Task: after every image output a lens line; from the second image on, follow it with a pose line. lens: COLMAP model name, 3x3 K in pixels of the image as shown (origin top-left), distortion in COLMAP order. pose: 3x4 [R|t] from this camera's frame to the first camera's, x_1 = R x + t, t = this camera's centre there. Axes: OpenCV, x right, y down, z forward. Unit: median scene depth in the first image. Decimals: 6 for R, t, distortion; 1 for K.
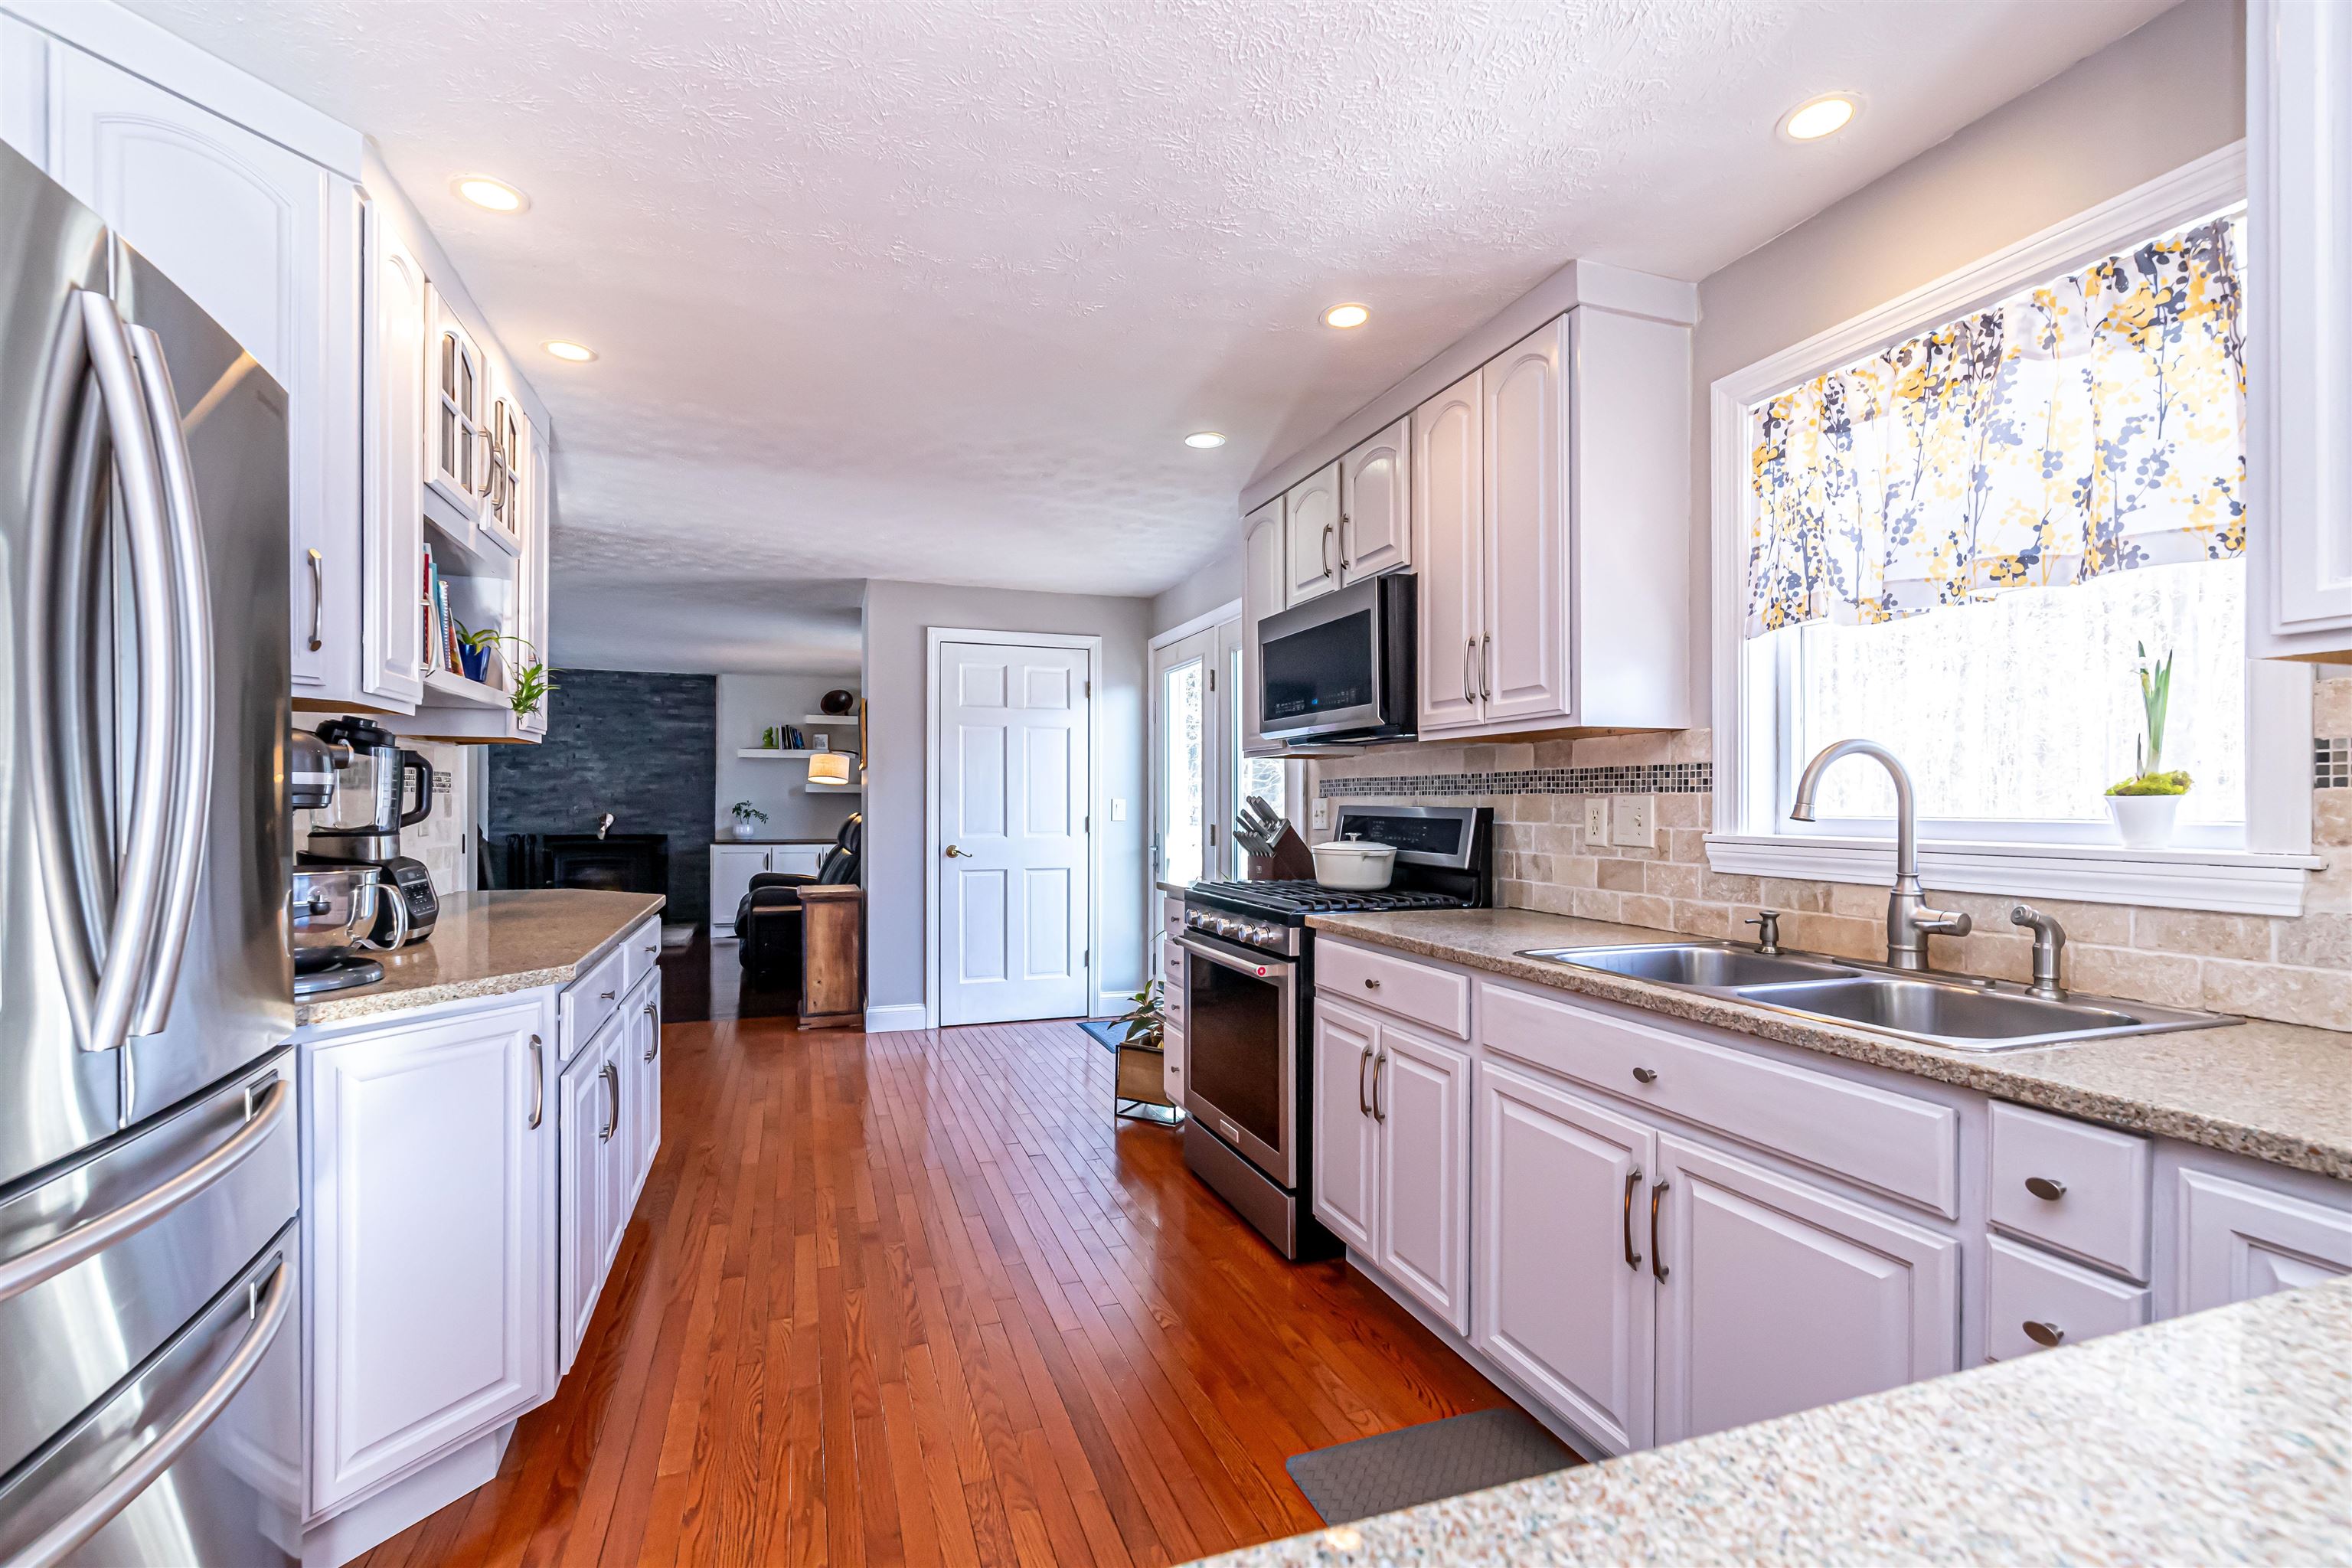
lens RADIAL K [[1048.0, 0, 1174.9], [0, 1048.0, 793.1], [0, 0, 1]] dist [0.001046, -0.000257]
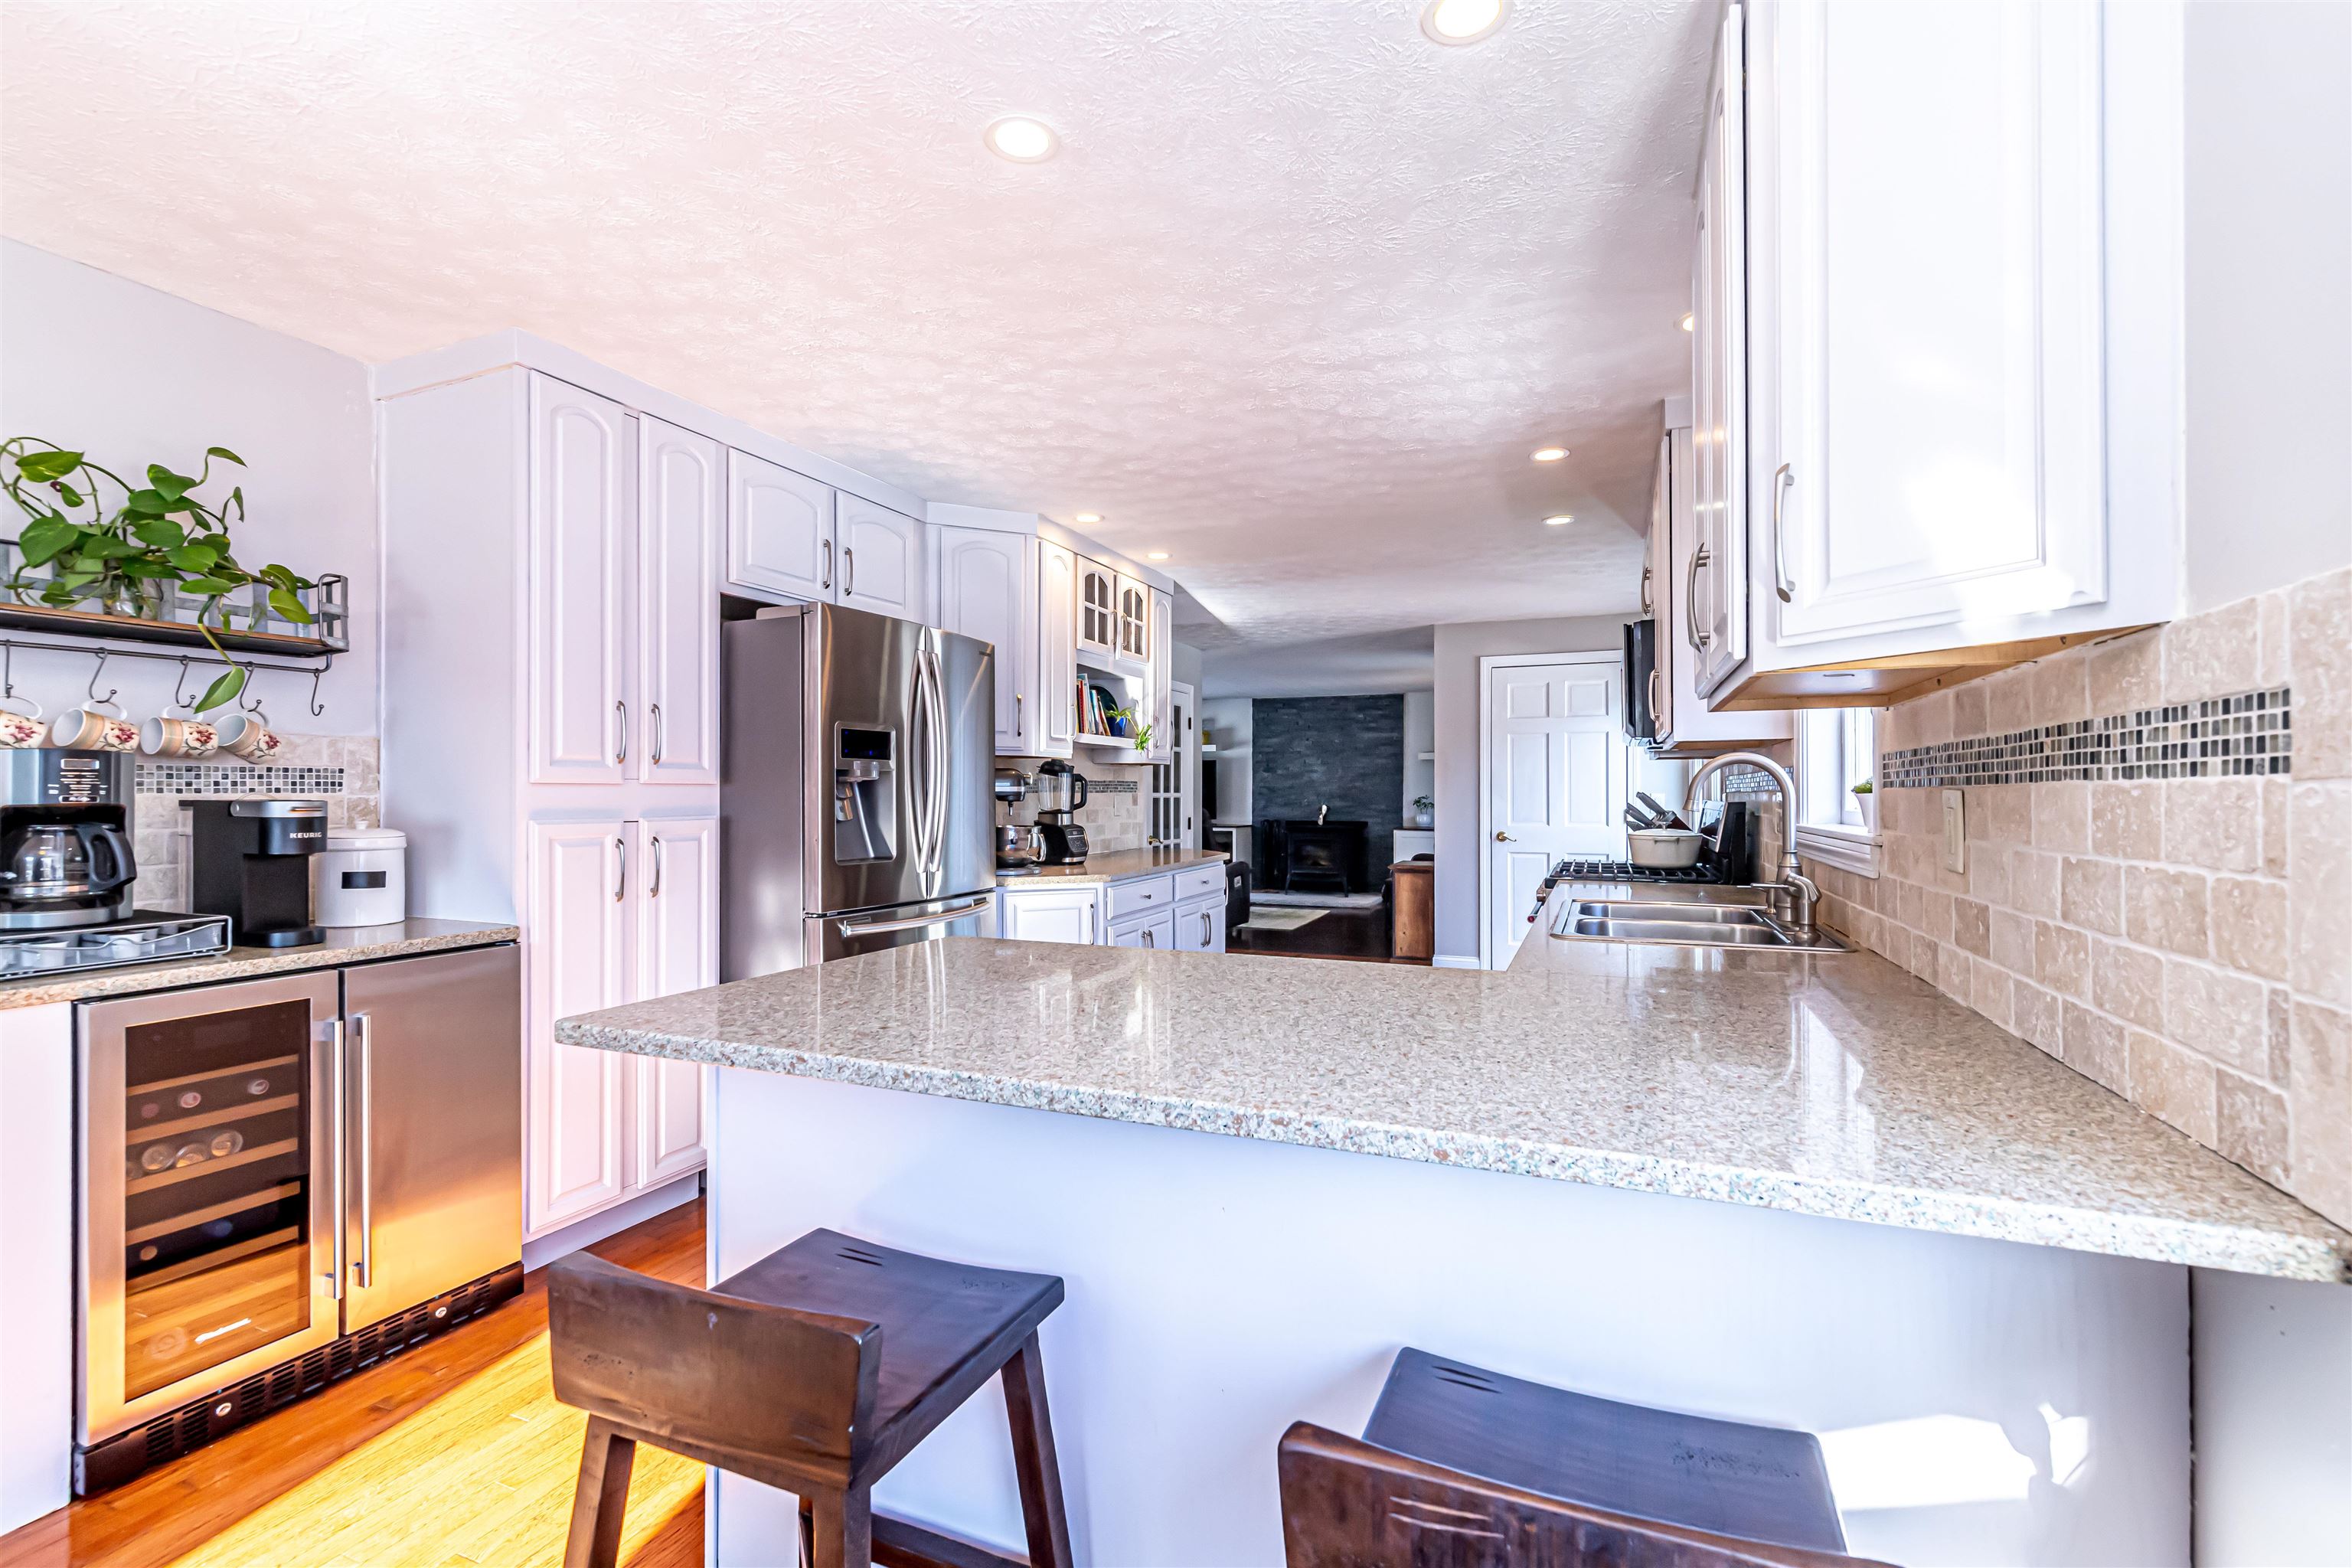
lens RADIAL K [[1048.0, 0, 1174.9], [0, 1048.0, 793.1], [0, 0, 1]] dist [0.001046, -0.000257]
pose [[0.742538, -0.002328, -0.669800, 0.329070], [0.006895, 0.999968, 0.004167, -0.003709], [0.669768, -0.007713, 0.742530, -0.174744]]
